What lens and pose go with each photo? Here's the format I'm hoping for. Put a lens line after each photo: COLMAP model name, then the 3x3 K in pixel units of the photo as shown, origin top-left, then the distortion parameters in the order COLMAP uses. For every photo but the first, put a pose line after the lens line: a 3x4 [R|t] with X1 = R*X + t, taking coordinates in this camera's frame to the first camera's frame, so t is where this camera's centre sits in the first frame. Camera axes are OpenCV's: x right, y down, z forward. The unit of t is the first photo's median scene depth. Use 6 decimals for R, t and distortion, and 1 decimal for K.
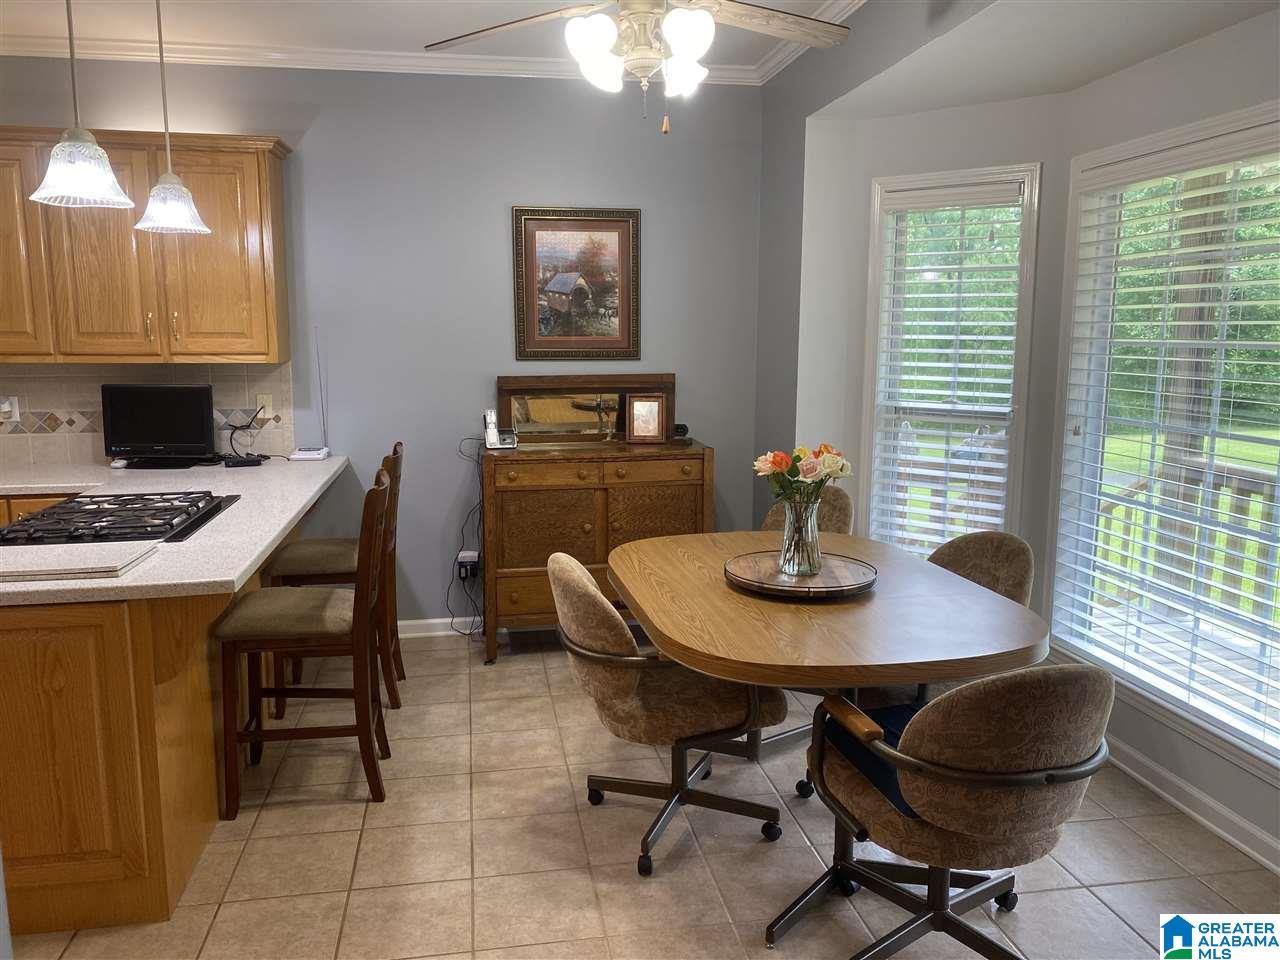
lens RADIAL K [[962.2, 0, 644.4], [0, 962.2, 475.8], [0, 0, 1]] dist [-0.003927, -0.004640]
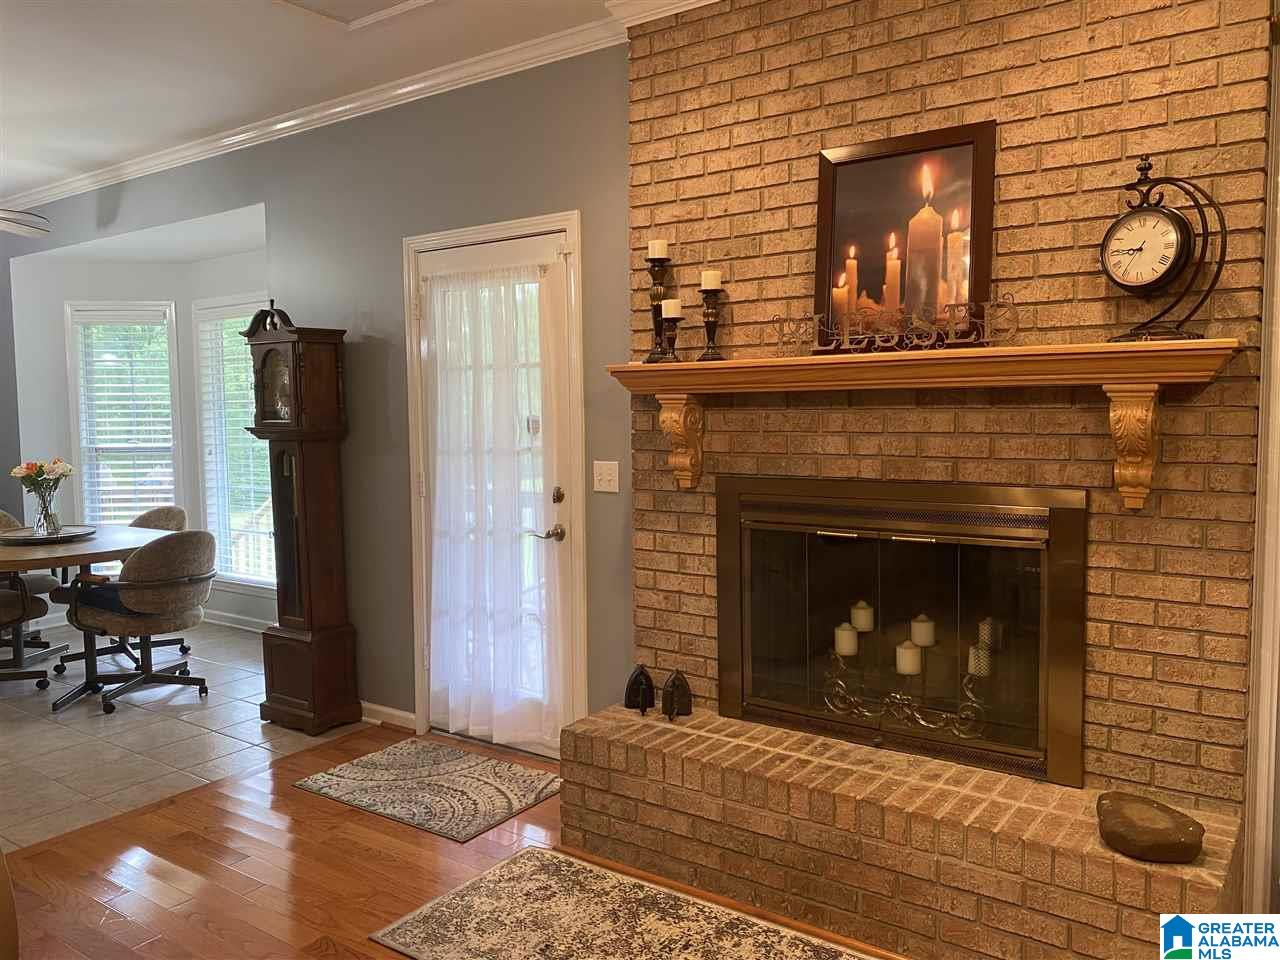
lens RADIAL K [[978.7, 0, 641.1], [0, 978.7, 477.4], [0, 0, 1]] dist [0.114912, -0.211225]
pose [[0.715312, -0.064250, 0.695845, -0.234054], [0.120979, 0.992114, -0.032758, 0.139065], [-0.688253, 0.107615, 0.717445, -0.771232]]
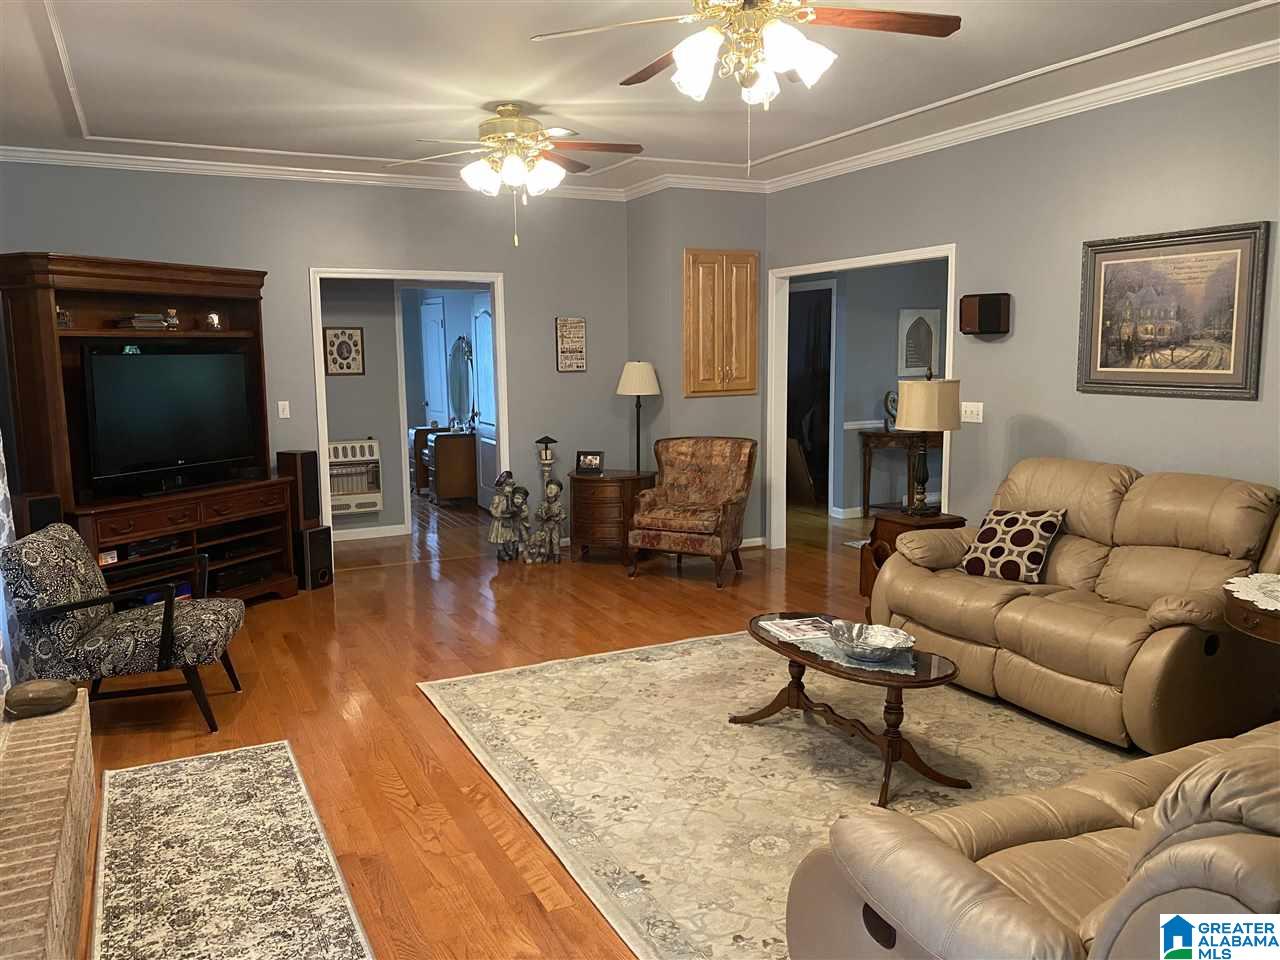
lens RADIAL K [[978.7, 0, 641.1], [0, 978.7, 477.4], [0, 0, 1]] dist [0.114912, -0.211225]
pose [[-0.959718, 0.047012, -0.277005, 0.111633], [-0.033983, 0.959242, 0.280534, -0.065444], [0.278904, 0.278647, -0.919004, 0.323178]]
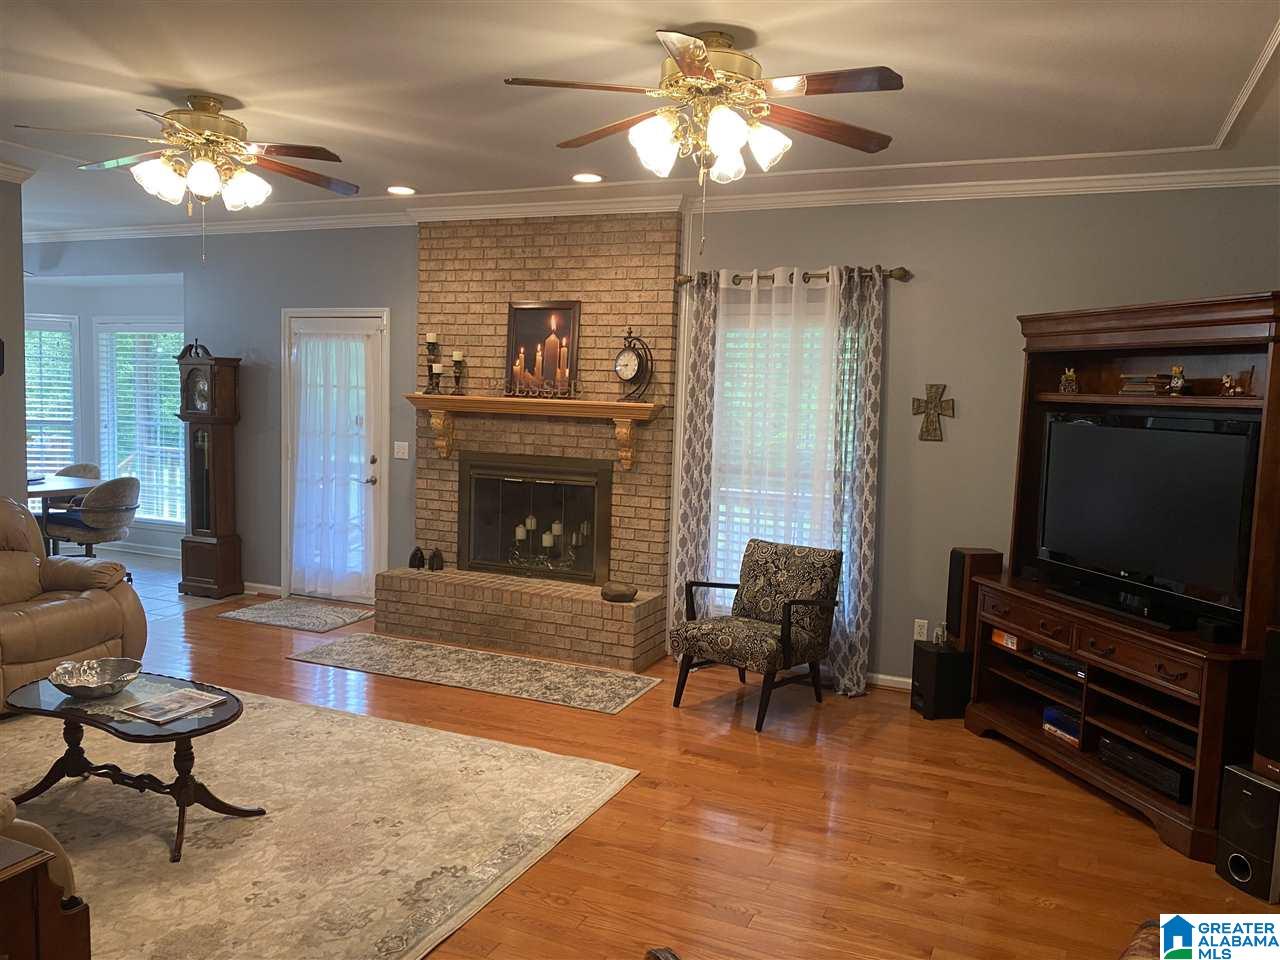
lens RADIAL K [[978.7, 0, 641.1], [0, 978.7, 477.4], [0, 0, 1]] dist [0.114912, -0.211225]
pose [[0.552186, -0.061274, 0.831466, -0.838620], [0.097768, 0.995174, 0.008409, 0.179019], [-0.827968, 0.076648, 0.555512, -1.407745]]
